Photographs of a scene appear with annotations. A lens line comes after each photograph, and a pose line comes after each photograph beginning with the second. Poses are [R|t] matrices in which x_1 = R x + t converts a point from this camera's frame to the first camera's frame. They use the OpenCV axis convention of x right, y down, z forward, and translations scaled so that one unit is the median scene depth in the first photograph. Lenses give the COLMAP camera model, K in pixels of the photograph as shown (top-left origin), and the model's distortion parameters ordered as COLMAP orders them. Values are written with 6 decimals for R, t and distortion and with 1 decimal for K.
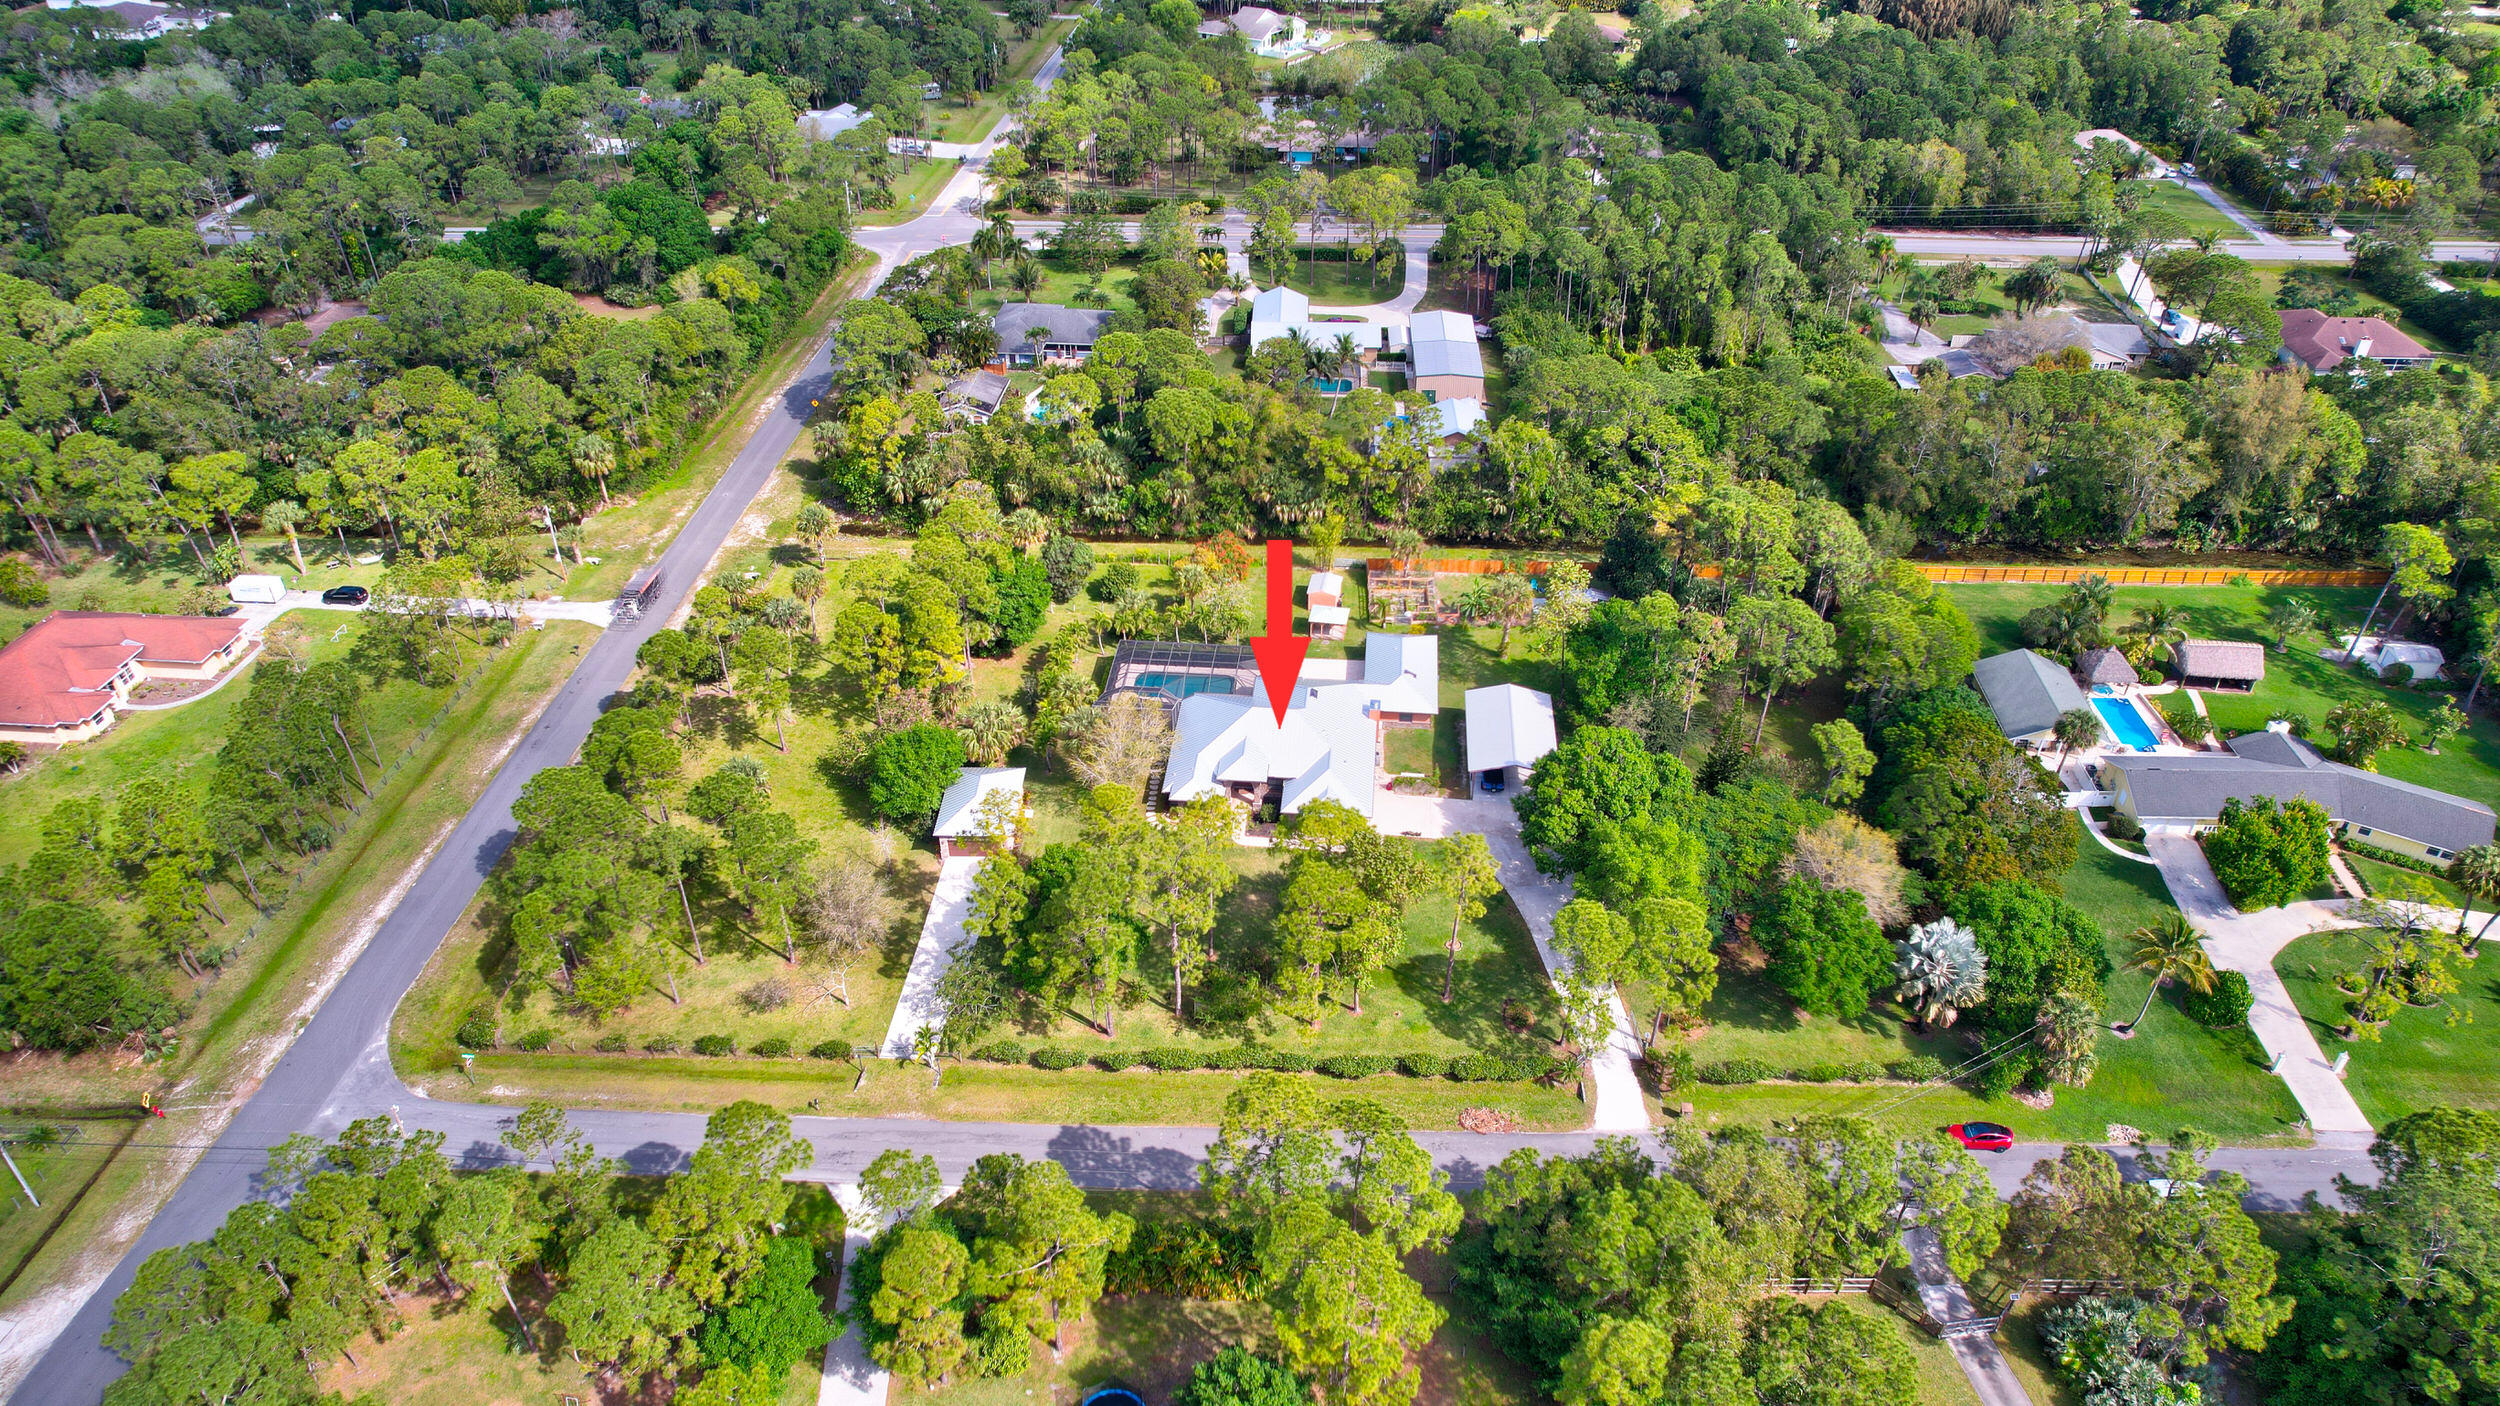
lens RADIAL K [[1612.5, 0, 1288.6], [0, 1612.5, 708.2], [0, 0, 1]] dist [-0.097559, 0.080988]
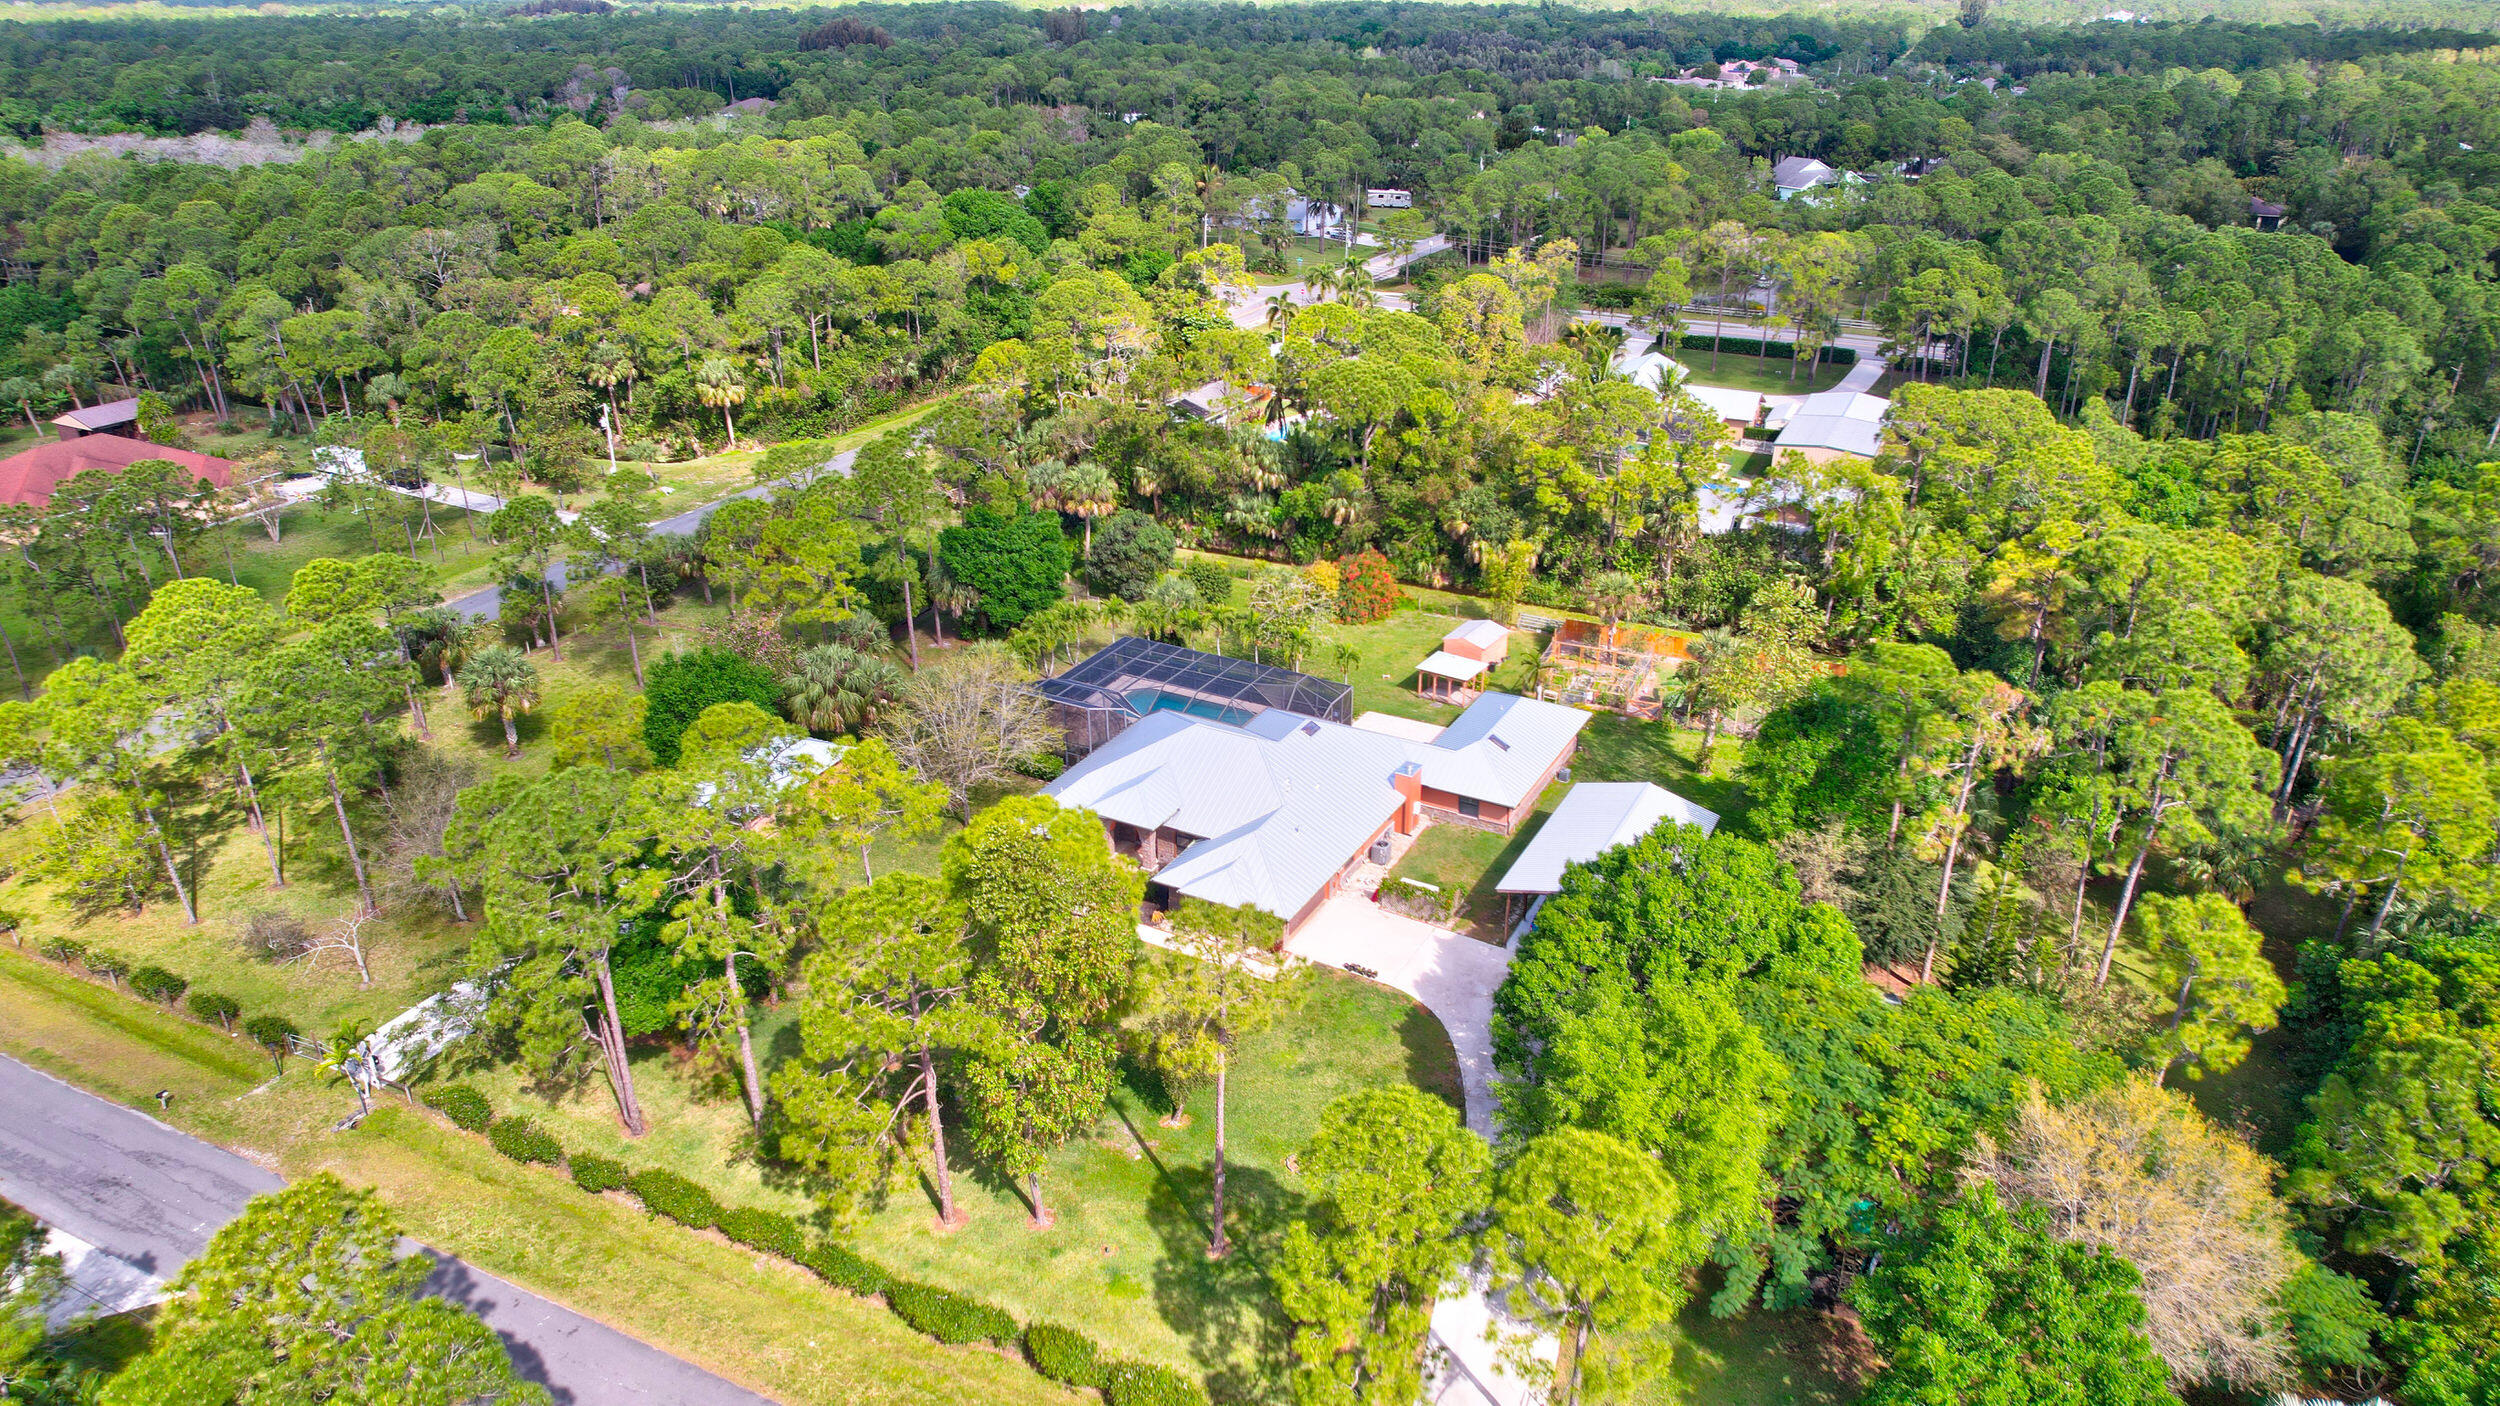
lens RADIAL K [[1612.5, 0, 1288.6], [0, 1612.5, 708.2], [0, 0, 1]] dist [-0.097559, 0.080988]
pose [[0.913044, 0.162904, -0.373916, 0.229208], [-0.226500, 0.964931, -0.132687, 0.064419], [0.339188, 0.205841, 0.917922, 0.425163]]
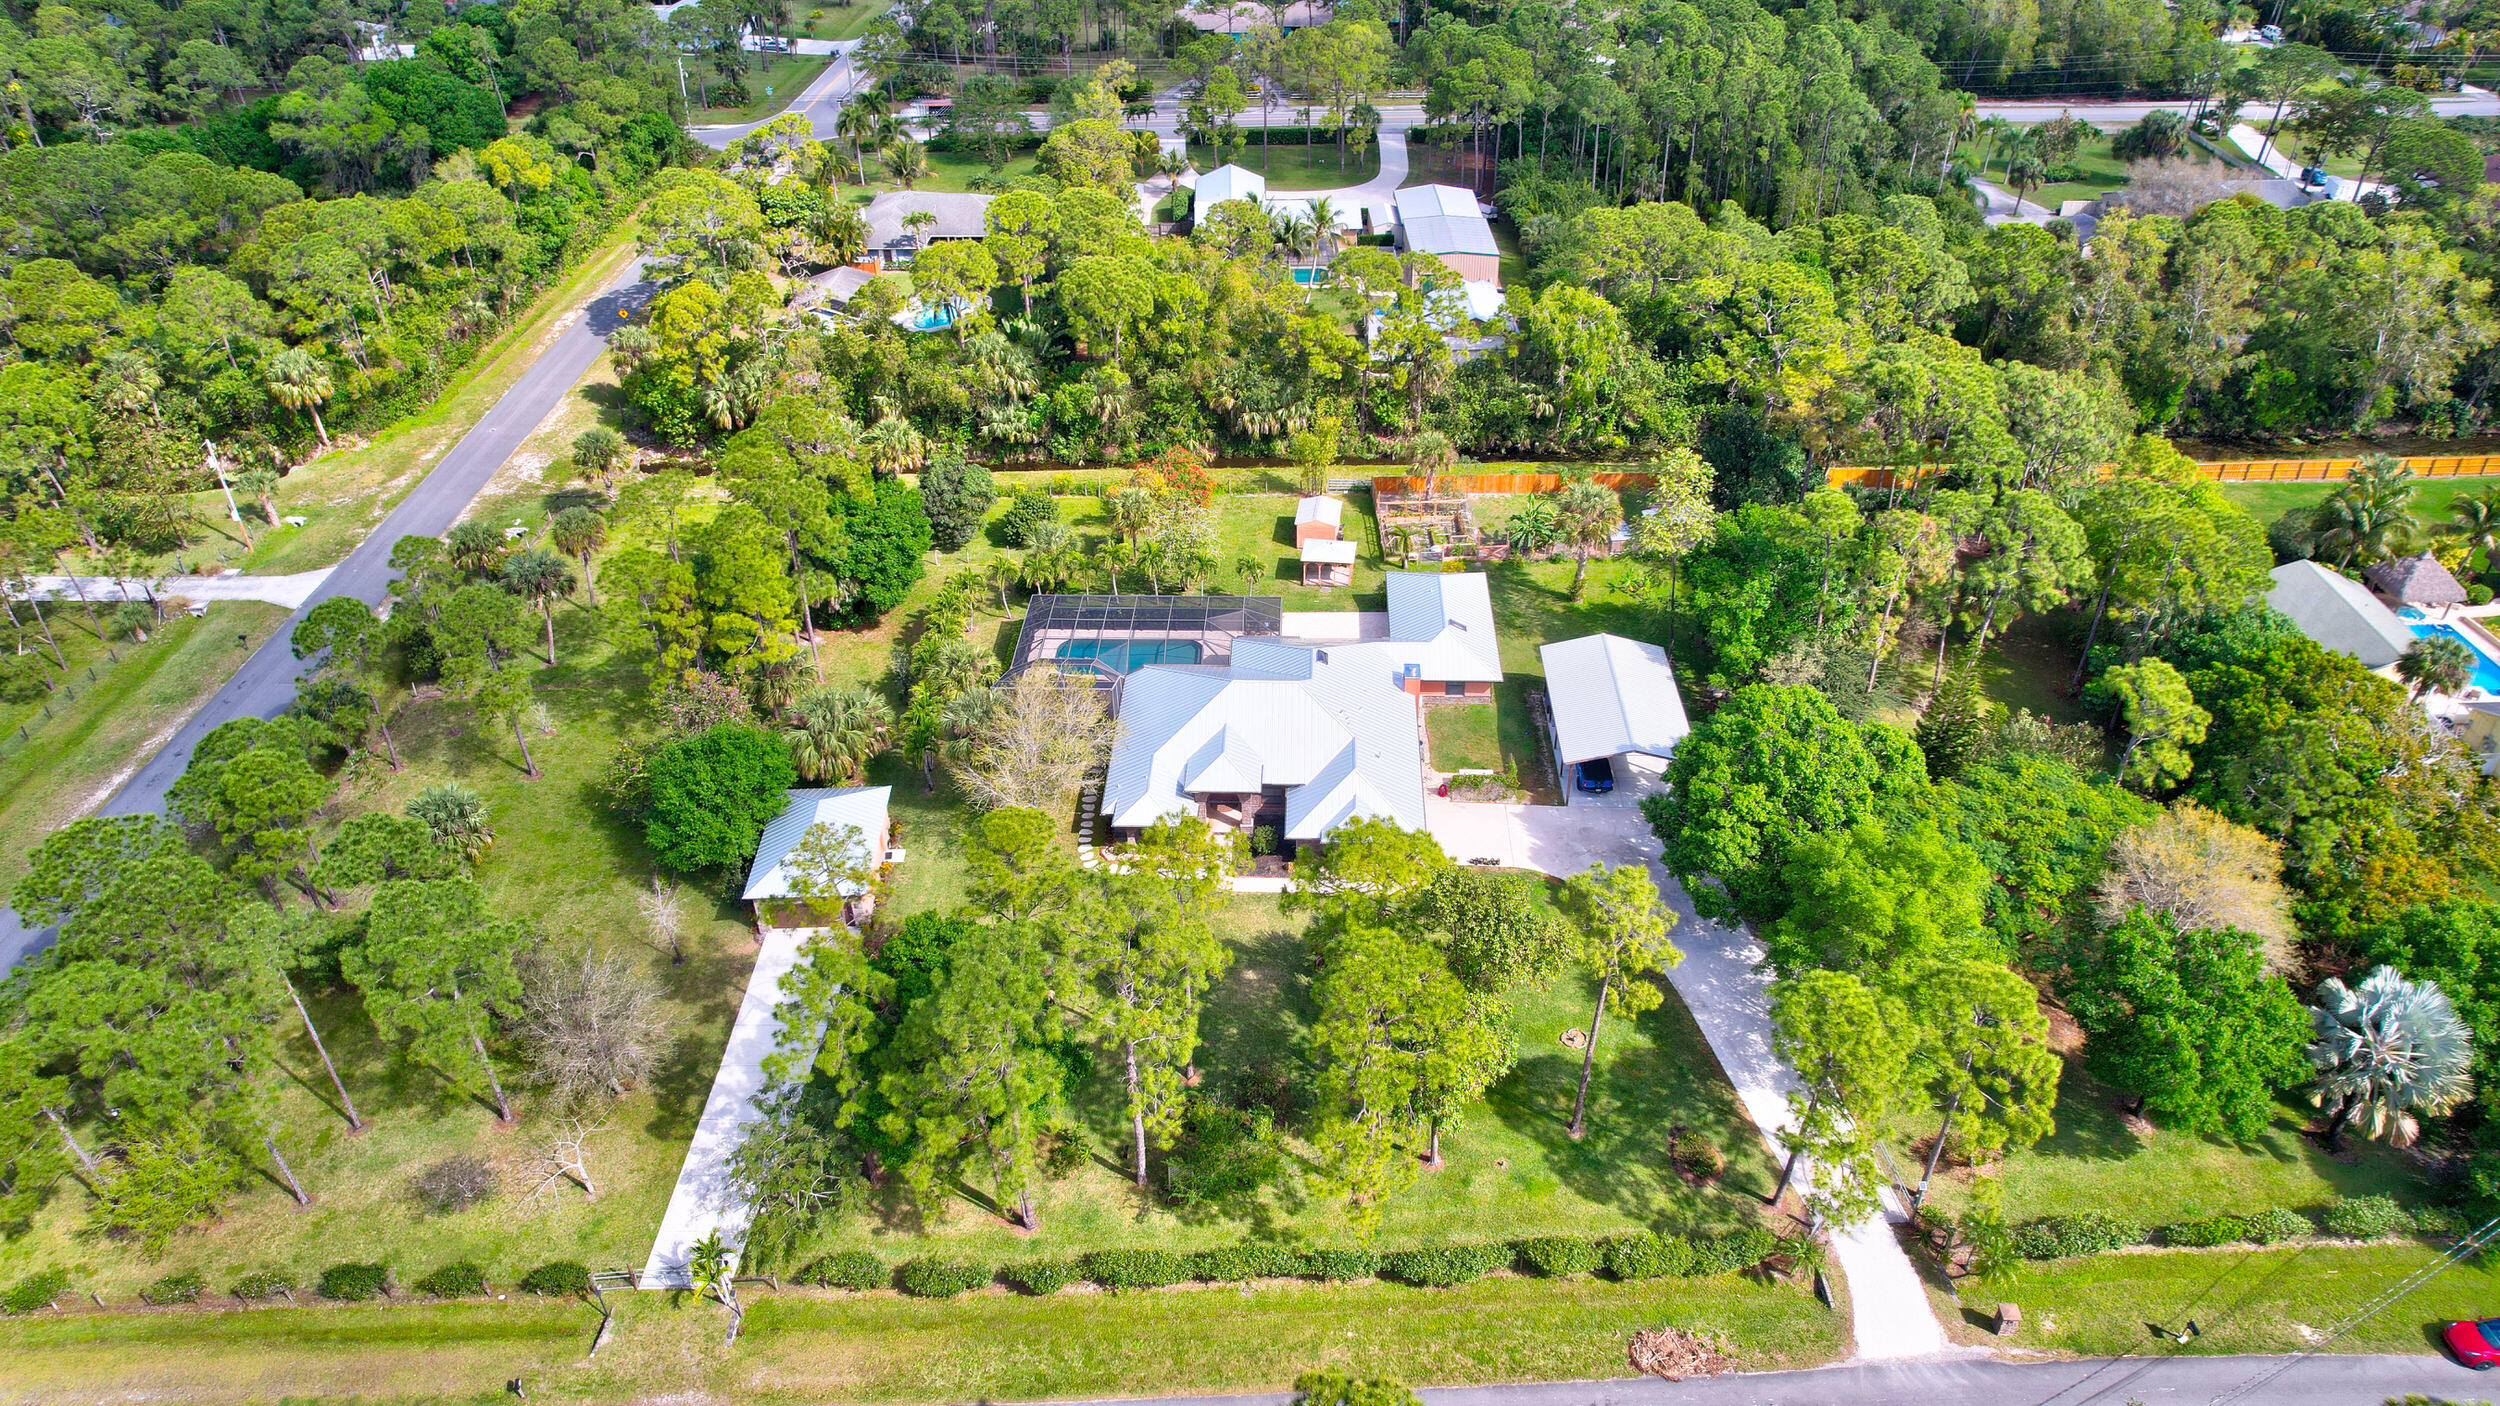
lens RADIAL K [[1612.5, 0, 1288.6], [0, 1612.5, 708.2], [0, 0, 1]] dist [-0.097559, 0.080988]
pose [[0.998538, -0.040365, 0.035956, -0.022694], [0.040419, 0.999183, -0.000787, 0.011841], [-0.035895, 0.002239, 0.999353, 0.322393]]
